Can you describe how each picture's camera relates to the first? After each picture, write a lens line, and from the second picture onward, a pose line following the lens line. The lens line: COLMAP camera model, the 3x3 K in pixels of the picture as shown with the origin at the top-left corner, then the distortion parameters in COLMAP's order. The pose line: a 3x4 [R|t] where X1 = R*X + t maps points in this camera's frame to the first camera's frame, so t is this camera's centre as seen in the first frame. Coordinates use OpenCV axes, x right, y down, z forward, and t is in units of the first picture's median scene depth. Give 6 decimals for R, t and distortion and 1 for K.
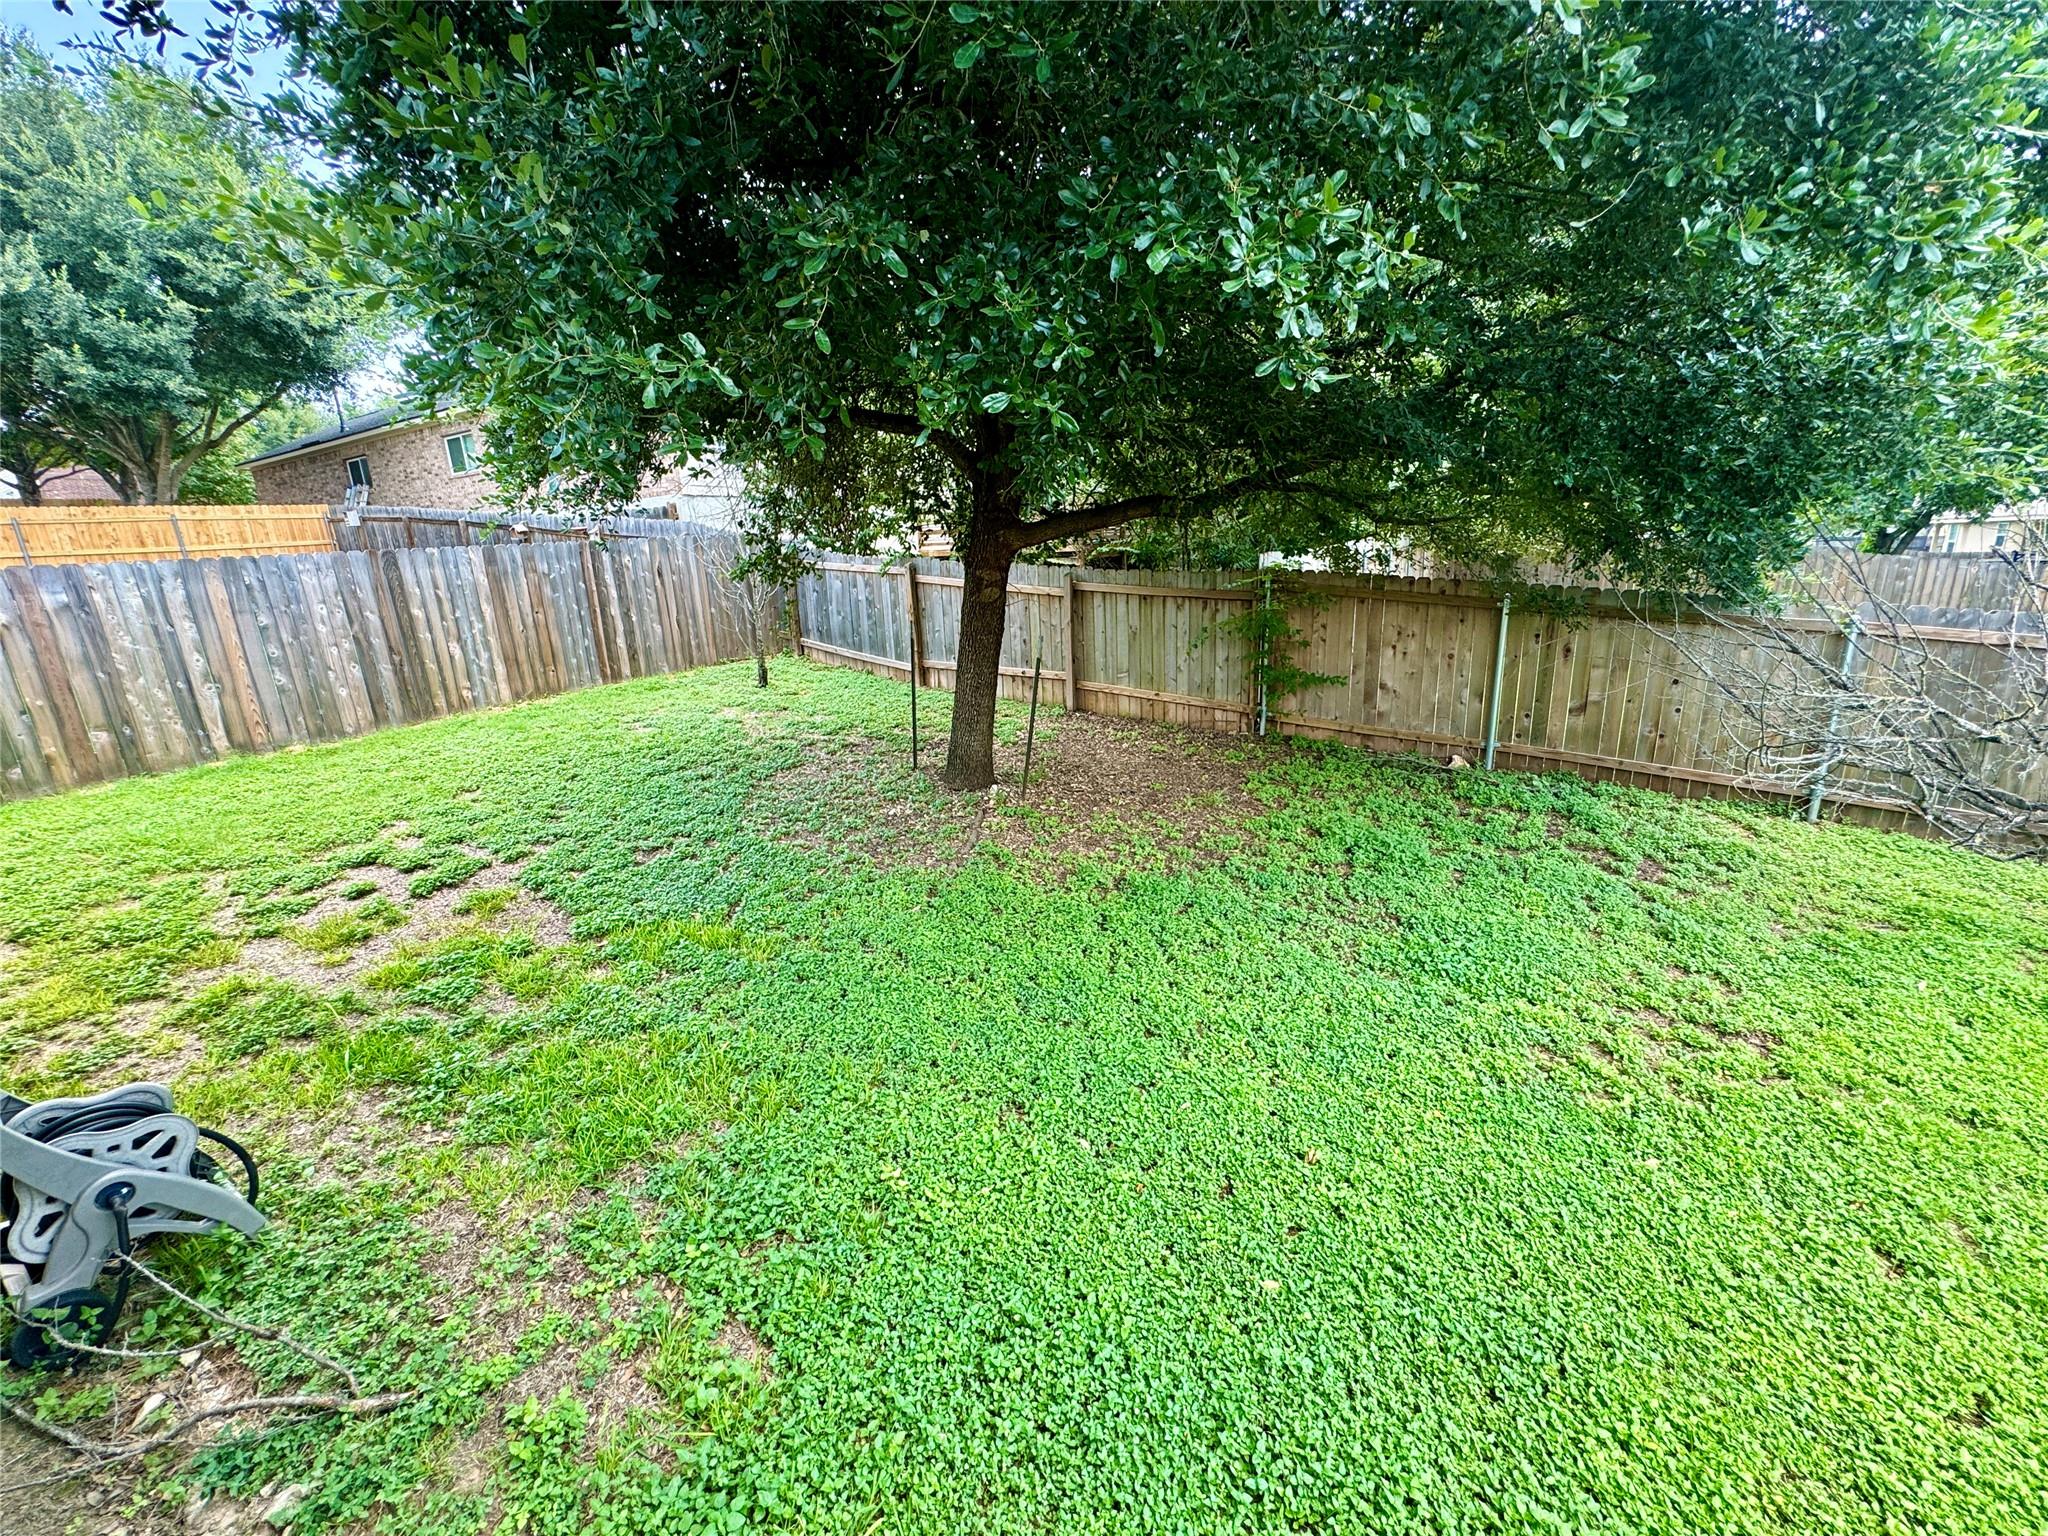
lens RADIAL K [[815.5, 0, 1025.8], [0, 815.5, 765.5], [0, 0, 1]] dist [-0.002571, 0.000646]
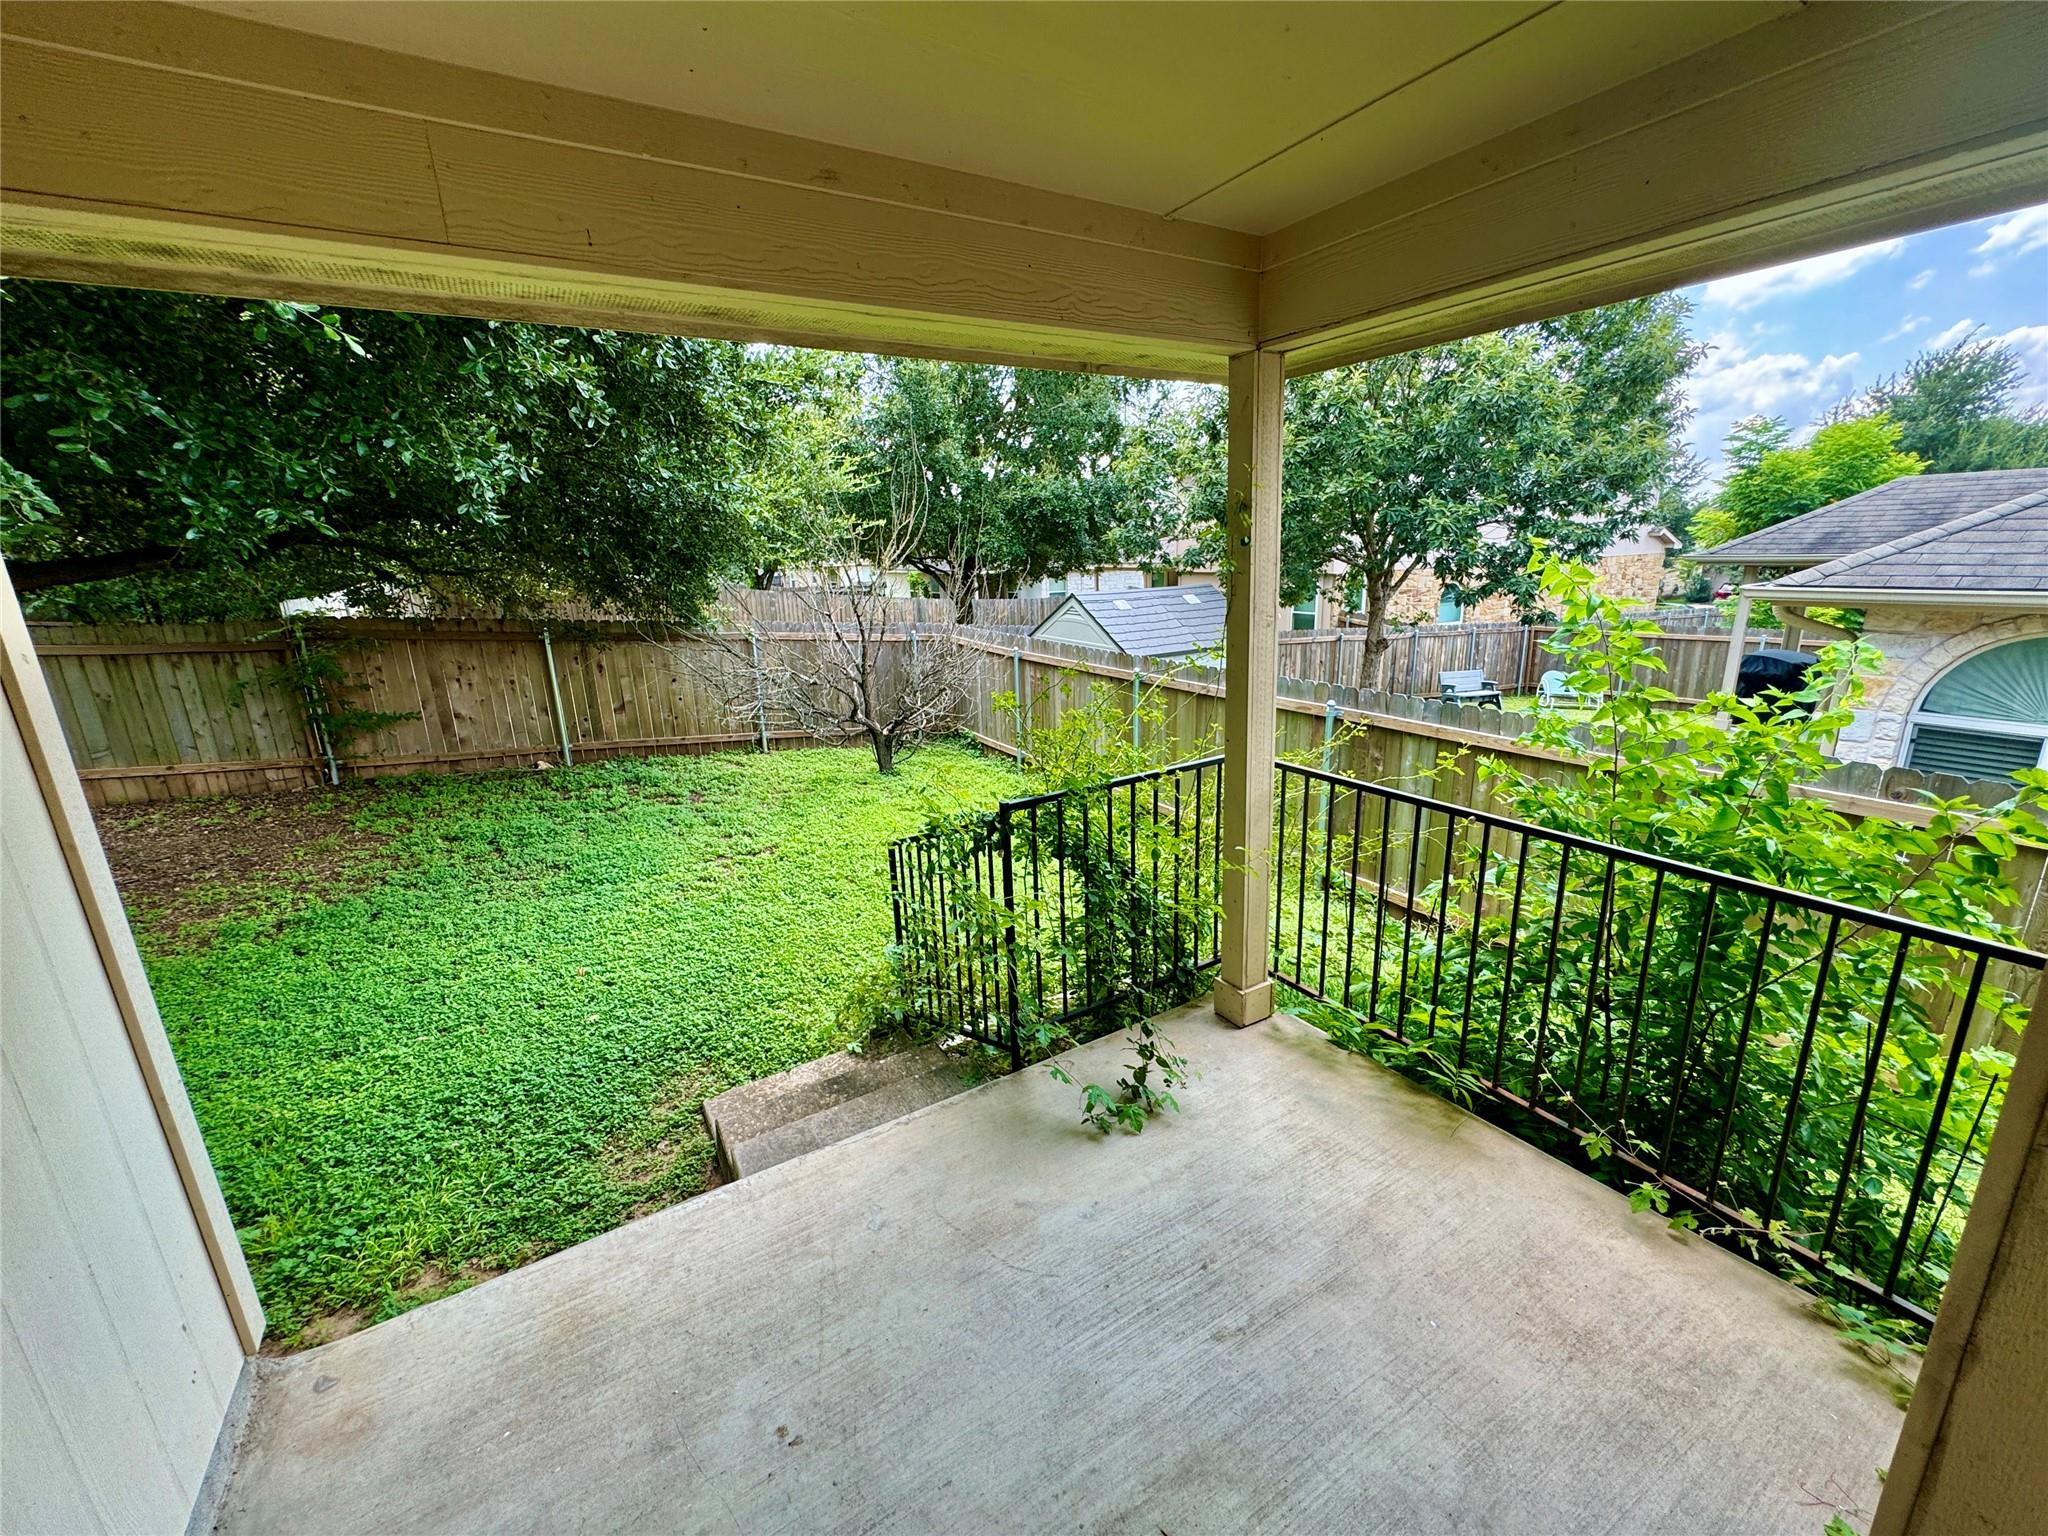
lens RADIAL K [[815.5, 0, 1023.6], [0, 815.5, 759.4], [0, 0, 1]] dist [-0.002571, 0.000646]
pose [[0.455419, -0.194263, 0.868824, -0.244393], [0.238387, 0.966876, 0.091229, 0.056507], [-0.857768, 0.165569, 0.486643, -0.260539]]
